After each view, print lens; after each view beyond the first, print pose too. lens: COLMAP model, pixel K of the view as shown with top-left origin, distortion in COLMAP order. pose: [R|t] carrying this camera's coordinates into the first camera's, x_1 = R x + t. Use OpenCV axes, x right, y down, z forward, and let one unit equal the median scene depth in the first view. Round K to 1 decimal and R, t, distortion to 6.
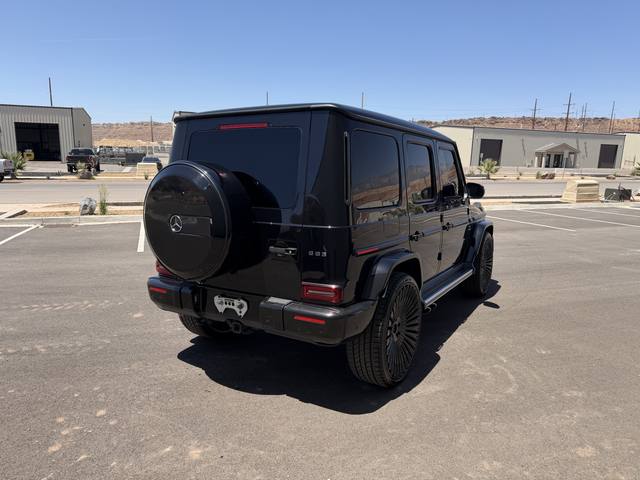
lens RADIAL K [[446.7, 0, 321.0], [0, 446.7, 249.5], [0, 0, 1]] dist [-0.000100, -0.003774]
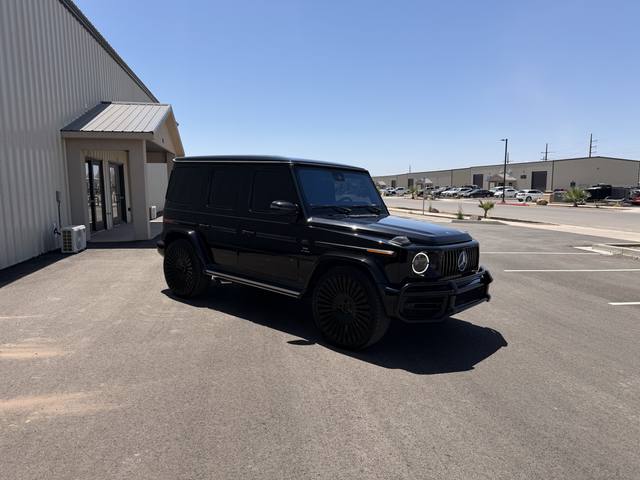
lens RADIAL K [[442.7, 0, 325.6], [0, 442.7, 236.9], [0, 0, 1]] dist [0.046385, -0.052268]
pose [[-0.142207, 0.088272, -0.985893, 1.931219], [-0.200349, 0.972833, 0.116002, -0.297022], [0.969349, 0.214019, -0.120659, 1.772997]]
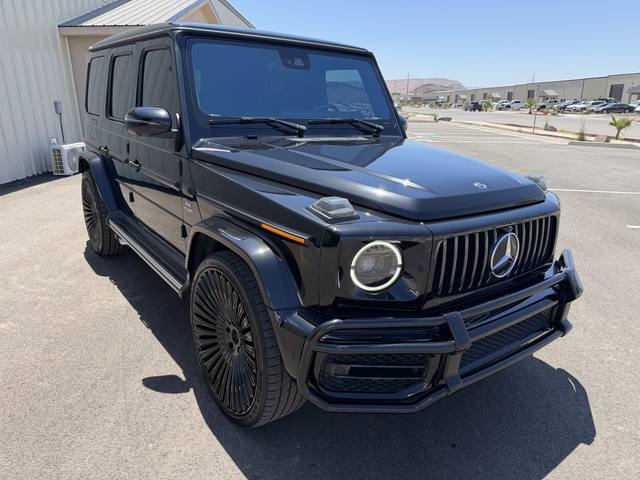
lens RADIAL K [[454.9, 0, 320.0], [0, 454.9, 240.0], [0, 0, 1]] dist [-0.023203, -0.000491]
pose [[-0.367500, 0.253269, -0.894873, 1.126663], [-0.190523, 0.921296, 0.338990, -0.321528], [0.910299, 0.295072, -0.290323, 1.980983]]
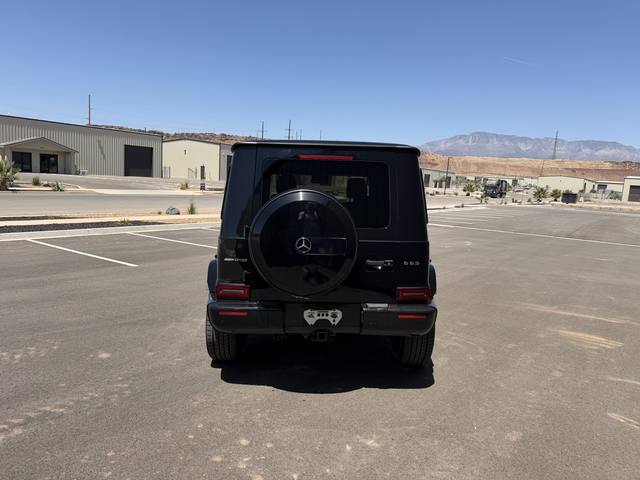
lens RADIAL K [[446.0, 0, 320.0], [0, 446.0, 240.0], [0, 0, 1]] dist [0.006666, -0.007511]
pose [[0.844577, -0.043612, 0.533655, -0.728332], [0.069622, 0.997161, -0.028695, -0.030727], [-0.530888, 0.061389, 0.845215, 0.049497]]
